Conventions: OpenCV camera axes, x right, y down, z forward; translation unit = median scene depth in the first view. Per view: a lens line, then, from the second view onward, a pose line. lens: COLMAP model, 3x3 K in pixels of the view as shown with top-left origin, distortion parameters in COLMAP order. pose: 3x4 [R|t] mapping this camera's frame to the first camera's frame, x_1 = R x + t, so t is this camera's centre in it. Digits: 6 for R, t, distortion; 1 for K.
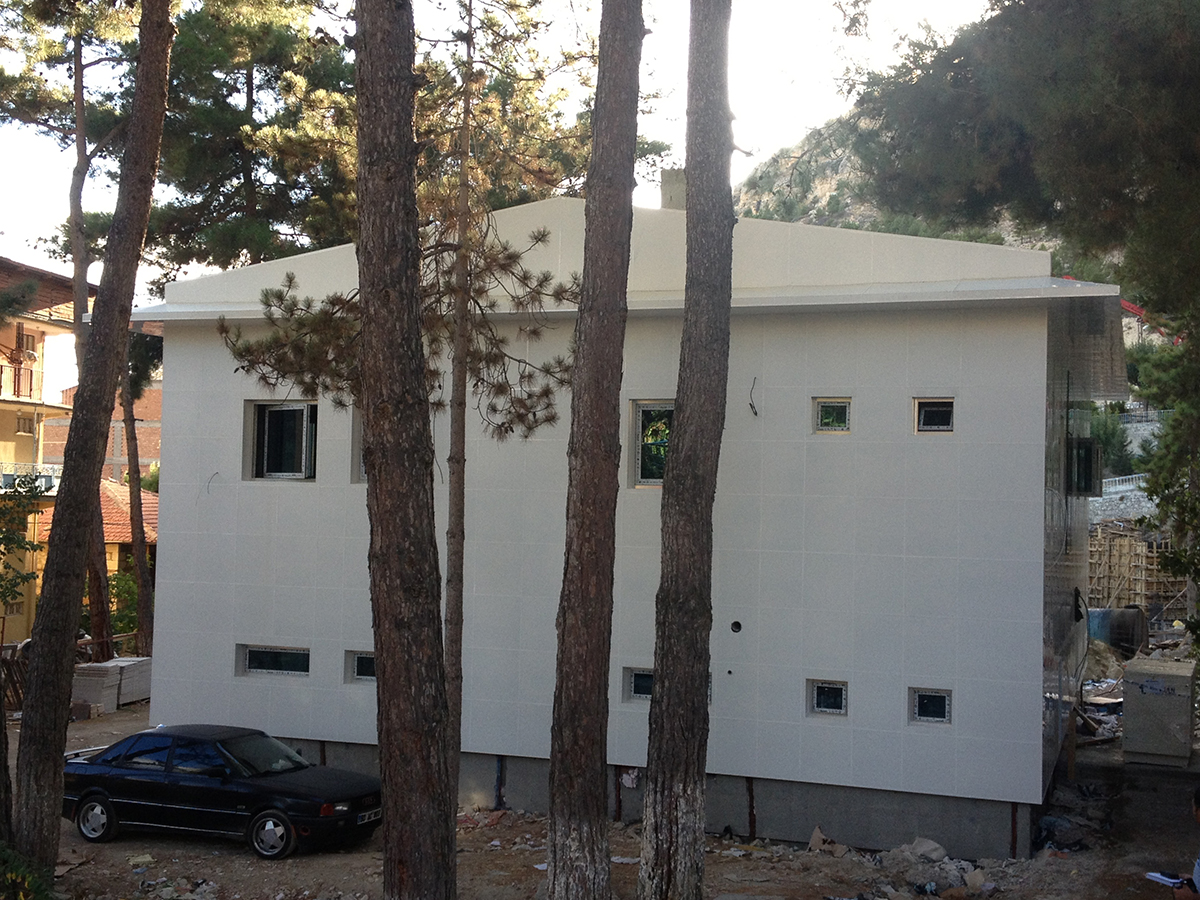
lens RADIAL K [[1463.6, 0, 599.0], [0, 1463.6, 450.4], [0, 0, 1]] dist [0.073112, -0.036993]
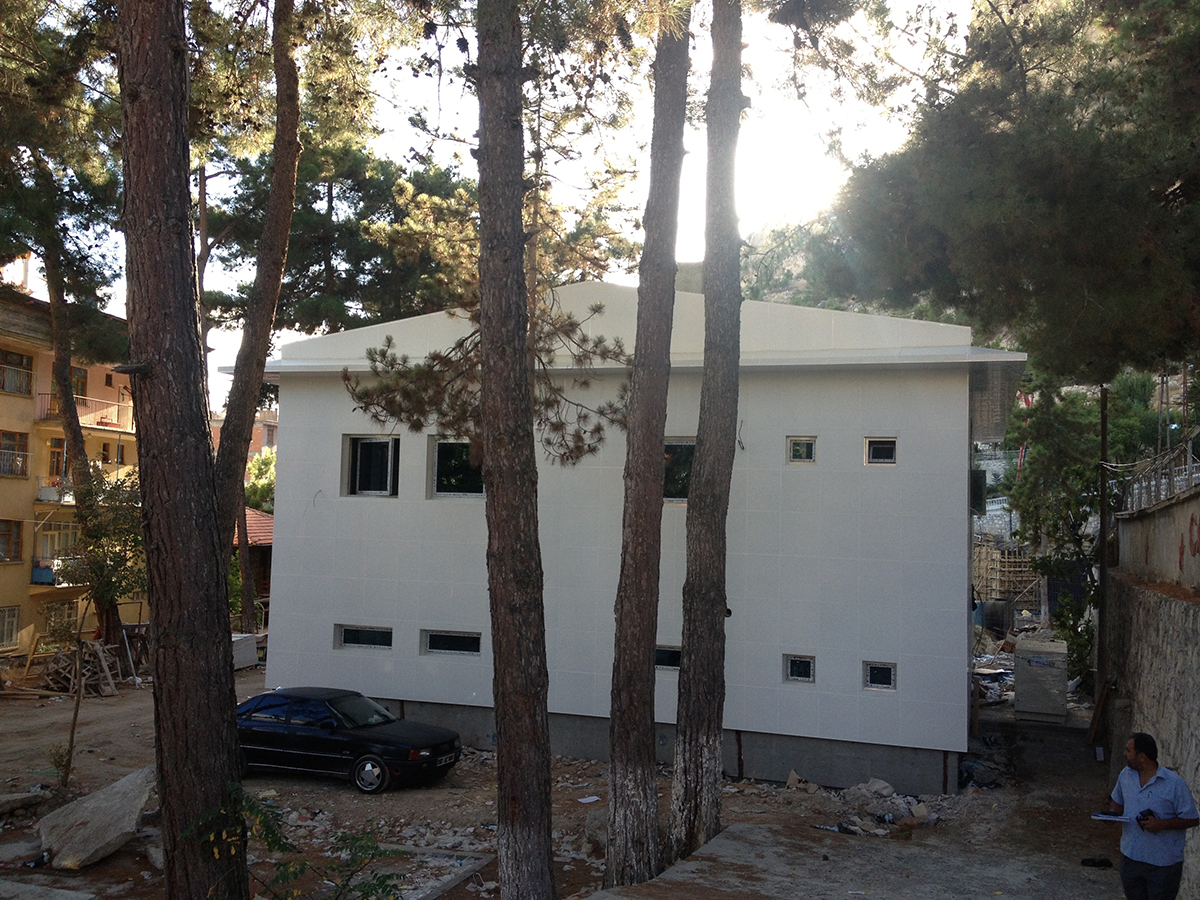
lens RADIAL K [[1111.7, 0, 602.6], [0, 1111.7, 449.0], [0, 0, 1]] dist [0.097271, -0.154584]
pose [[0.999629, 0.009818, 0.025403, -0.046081], [-0.009169, 0.999632, -0.025542, 0.002136], [-0.025644, 0.025300, 0.999351, 0.017125]]
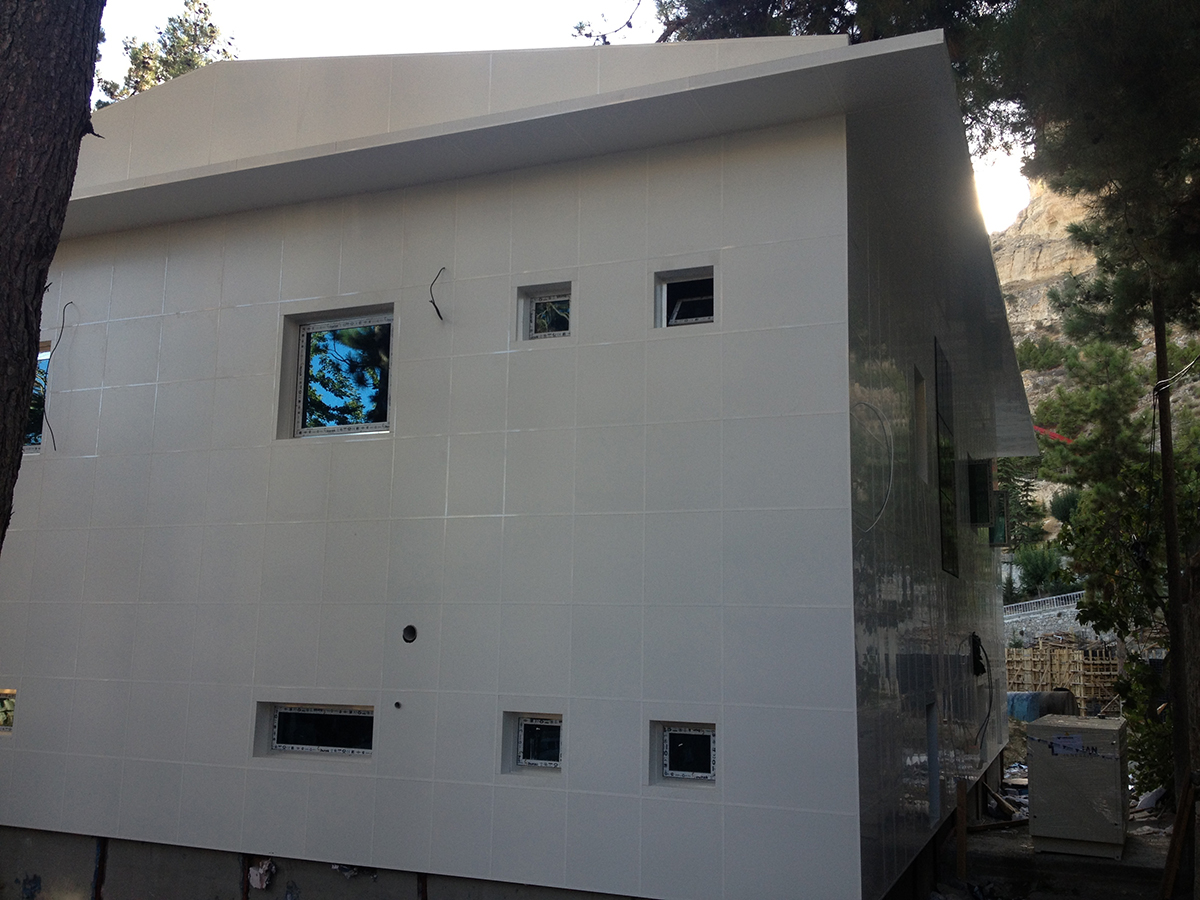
lens RADIAL K [[1111.7, 0, 602.6], [0, 1111.7, 449.0], [0, 0, 1]] dist [0.097271, -0.154584]
pose [[0.998843, -0.010114, -0.047007, 0.216984], [0.003582, 0.990563, -0.137012, 0.113426], [0.047949, 0.136685, 0.989453, 0.523109]]
